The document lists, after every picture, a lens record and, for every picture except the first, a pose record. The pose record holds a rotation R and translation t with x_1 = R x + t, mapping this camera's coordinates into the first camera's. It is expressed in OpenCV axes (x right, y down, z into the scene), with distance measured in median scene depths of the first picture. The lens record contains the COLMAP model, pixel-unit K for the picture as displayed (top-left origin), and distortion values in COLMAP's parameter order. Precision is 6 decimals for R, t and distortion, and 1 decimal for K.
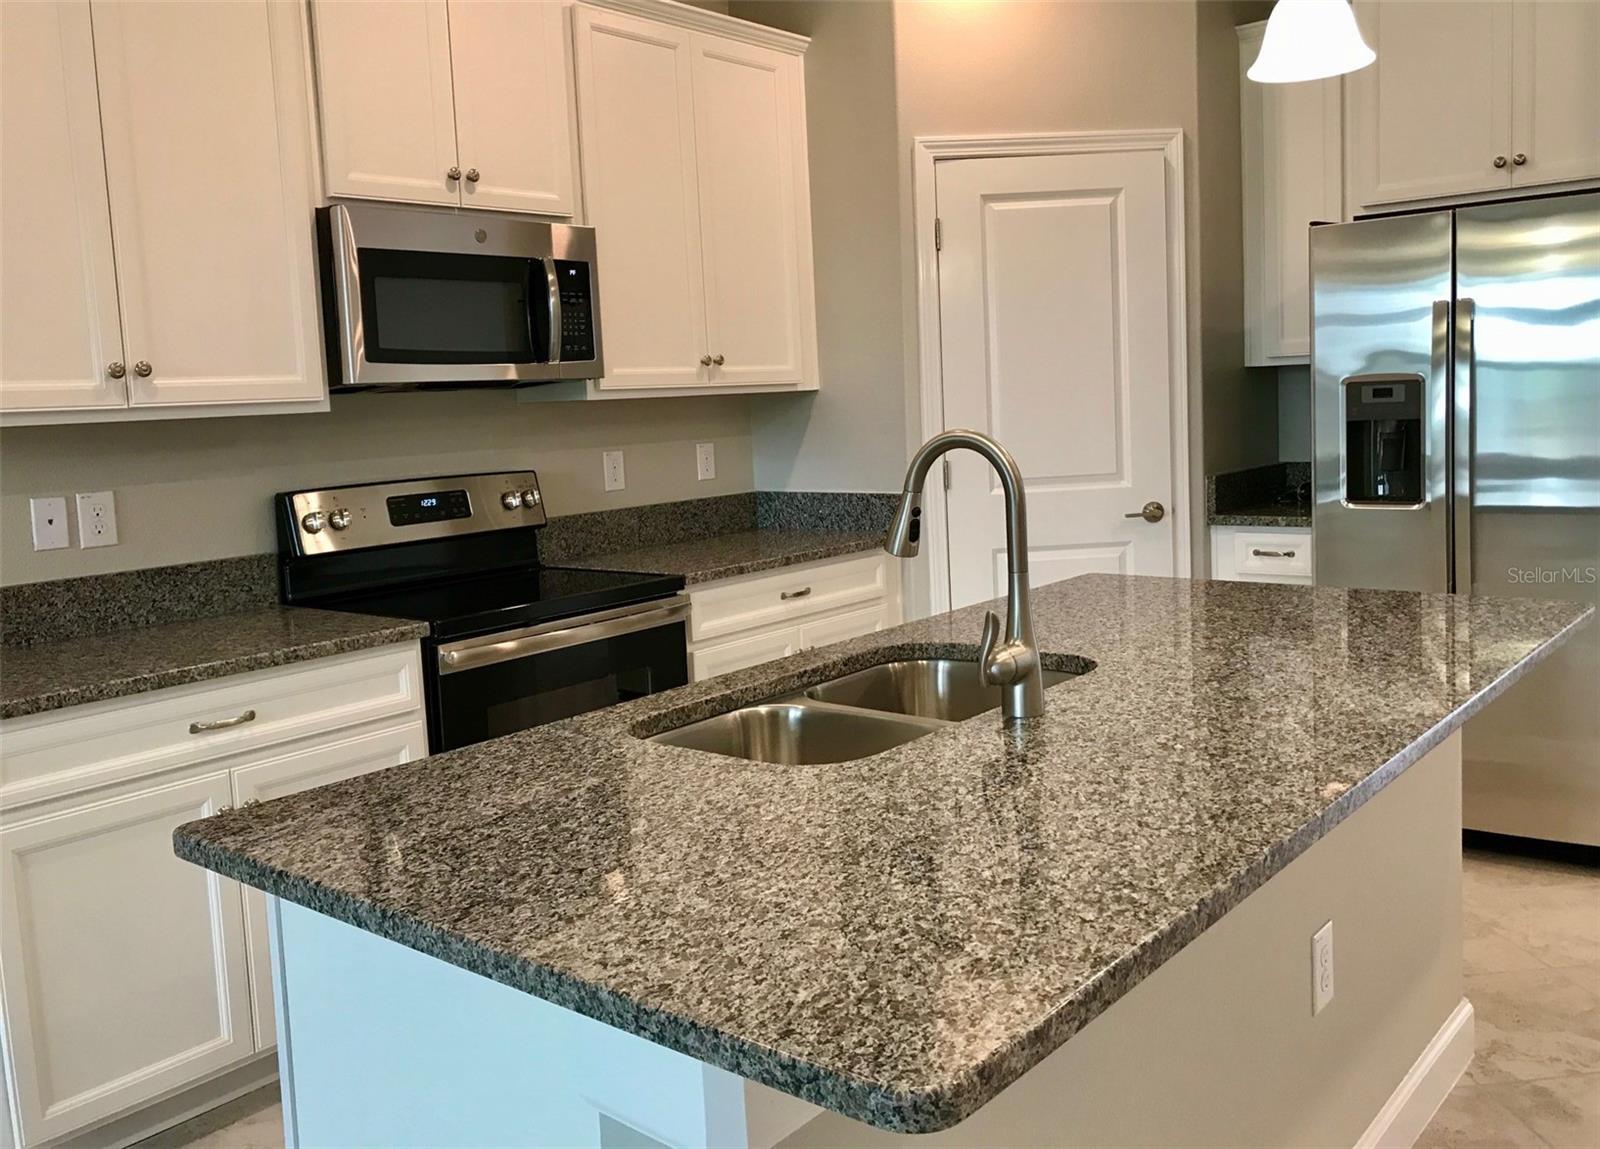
lens RADIAL K [[1365.6, 0, 823.4], [0, 1365.6, 541.2], [0, 0, 1]] dist [0.053541, -0.000972]
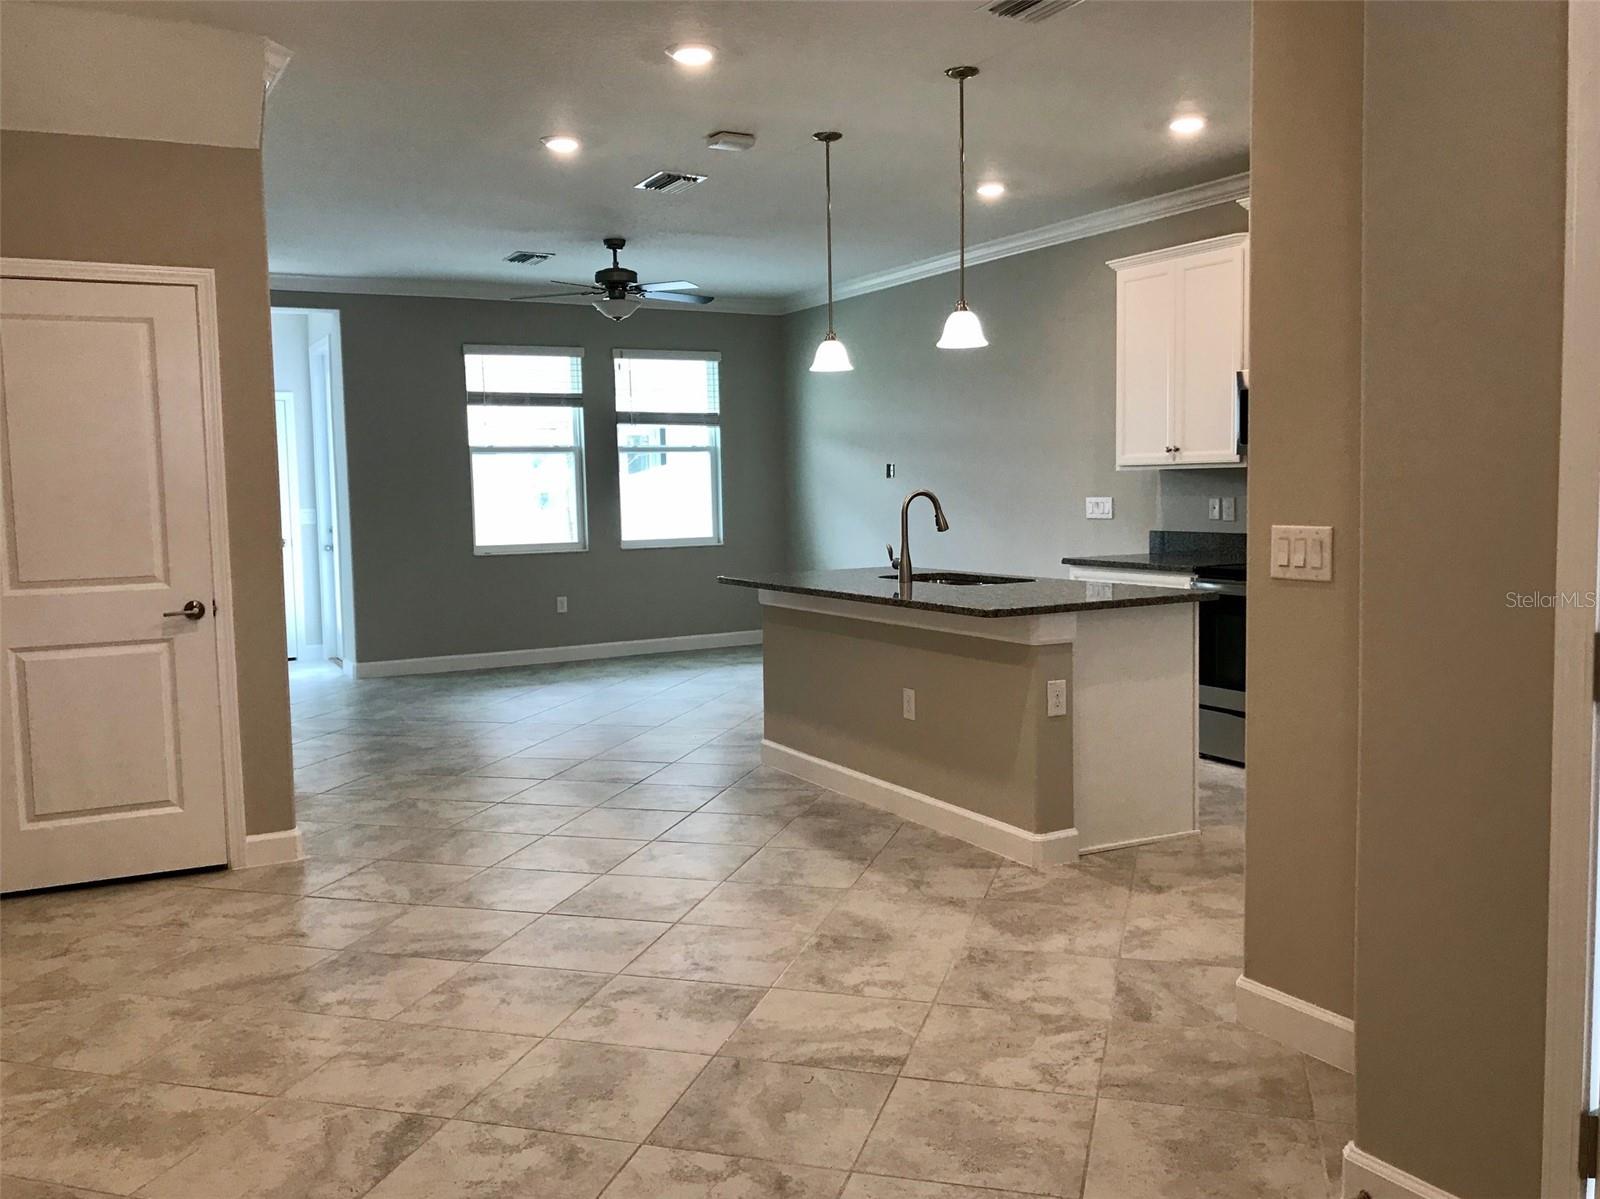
lens RADIAL K [[1314.8, 0, 800.0], [0, 1314.8, 599.5], [0, 0, 1]] dist [0.223637, -0.746447]
pose [[-0.375690, 0.133407, -0.917093, 1.631865], [-0.065705, 0.983260, 0.169948, -0.178370], [0.924413, 0.124105, -0.360636, 1.024883]]
